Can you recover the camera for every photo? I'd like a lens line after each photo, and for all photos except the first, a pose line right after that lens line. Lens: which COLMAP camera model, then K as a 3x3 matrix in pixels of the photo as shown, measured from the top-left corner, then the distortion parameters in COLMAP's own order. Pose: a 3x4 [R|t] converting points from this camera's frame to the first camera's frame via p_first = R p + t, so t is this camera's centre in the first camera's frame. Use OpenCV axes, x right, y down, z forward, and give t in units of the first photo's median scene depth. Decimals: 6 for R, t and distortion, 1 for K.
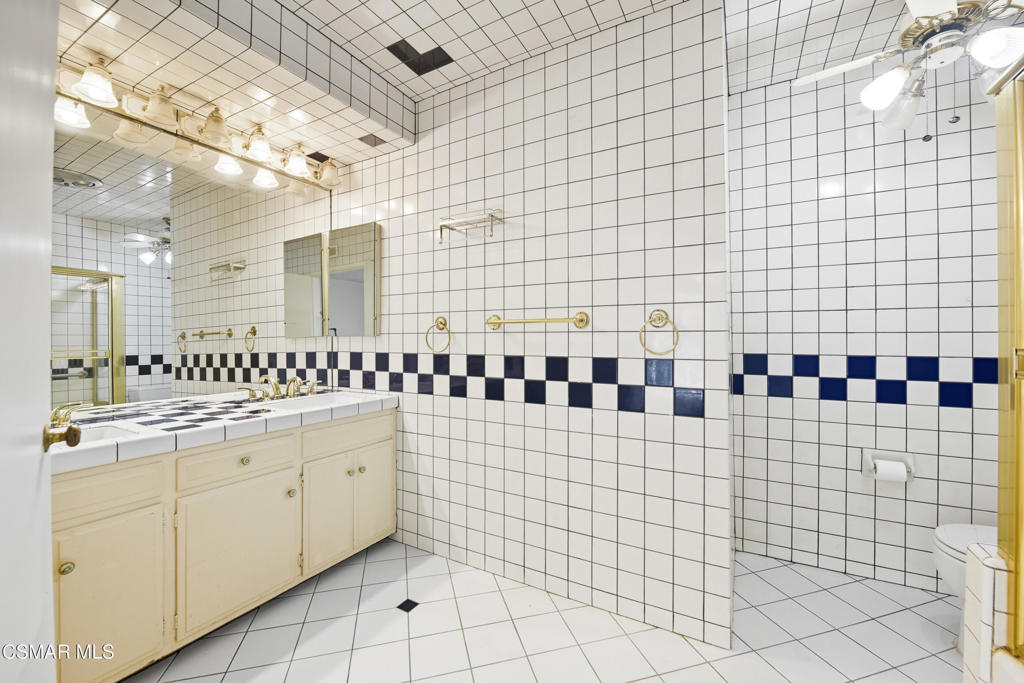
lens RADIAL K [[413.9, 0, 510.7], [0, 413.9, 338.8], [0, 0, 1]] dist [-0.000673, -0.000044]
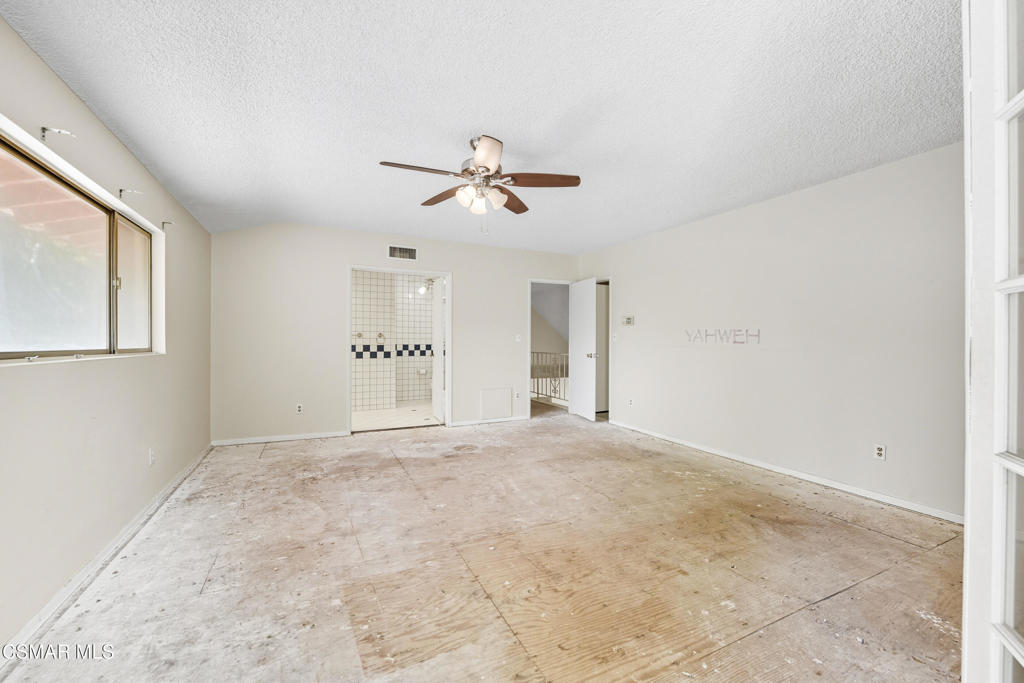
lens RADIAL K [[413.9, 0, 512.9], [0, 413.9, 341.0], [0, 0, 1]] dist [-0.000673, -0.000044]
pose [[0.582619, 0.002340, 0.812742, -2.191287], [-0.003507, 0.999994, -0.000365, 0.005887], [-0.812738, -0.002638, 0.582623, -2.447377]]
